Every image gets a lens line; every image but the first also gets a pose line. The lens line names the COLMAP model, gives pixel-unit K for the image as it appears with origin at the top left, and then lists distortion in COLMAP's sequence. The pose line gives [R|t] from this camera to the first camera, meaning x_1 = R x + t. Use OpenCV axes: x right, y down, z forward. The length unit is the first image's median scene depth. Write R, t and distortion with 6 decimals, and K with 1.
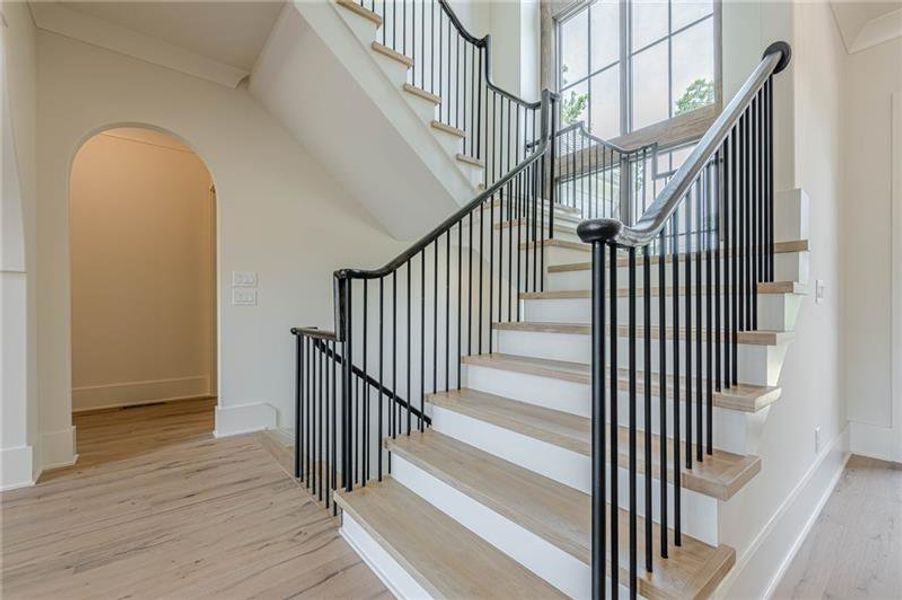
lens RADIAL K [[403.9, 0, 477.6], [0, 403.9, 308.4], [0, 0, 1]] dist [0.000074, -0.000086]
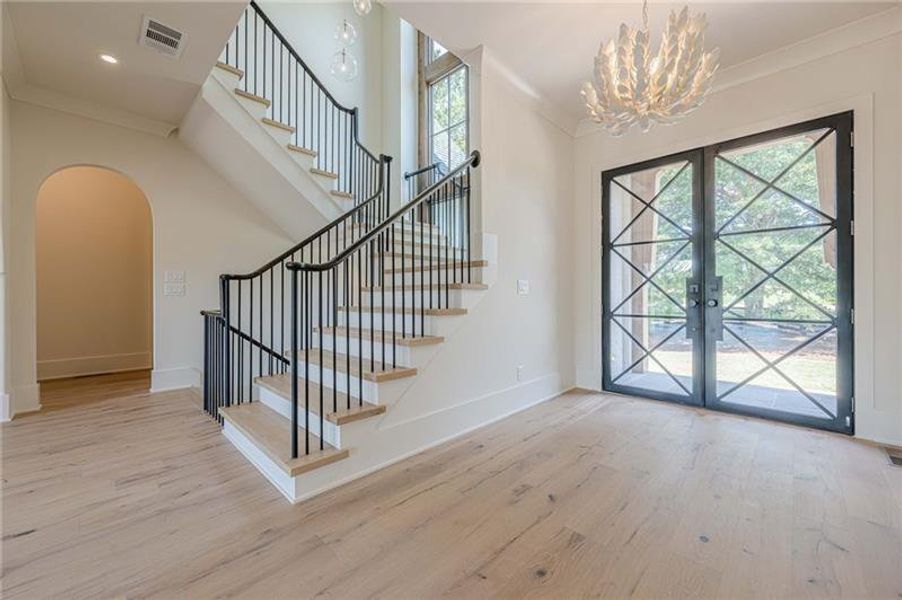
lens RADIAL K [[357.5, 0, 459.9], [0, 357.5, 299.7], [0, 0, 1]] dist [0.000655, -0.000125]
pose [[0.995716, -0.003536, 0.092399, 0.321123], [0.002828, 0.999966, 0.007788, -0.000482], [-0.092423, -0.007494, 0.995692, -0.356310]]
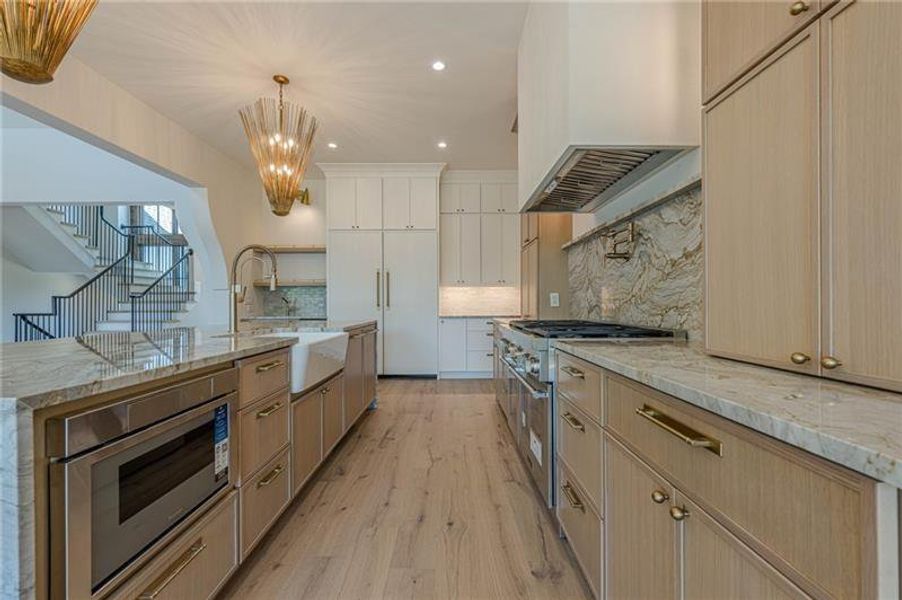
lens RADIAL K [[367.4, 0, 445.2], [0, 367.4, 298.3], [0, 0, 1]] dist [-0.001463, -0.000241]
pose [[0.656103, 0.004040, 0.754660, -0.348391], [-0.001804, 0.999991, -0.003785, -0.045179], [-0.754669, 0.001122, 0.656105, -2.536492]]
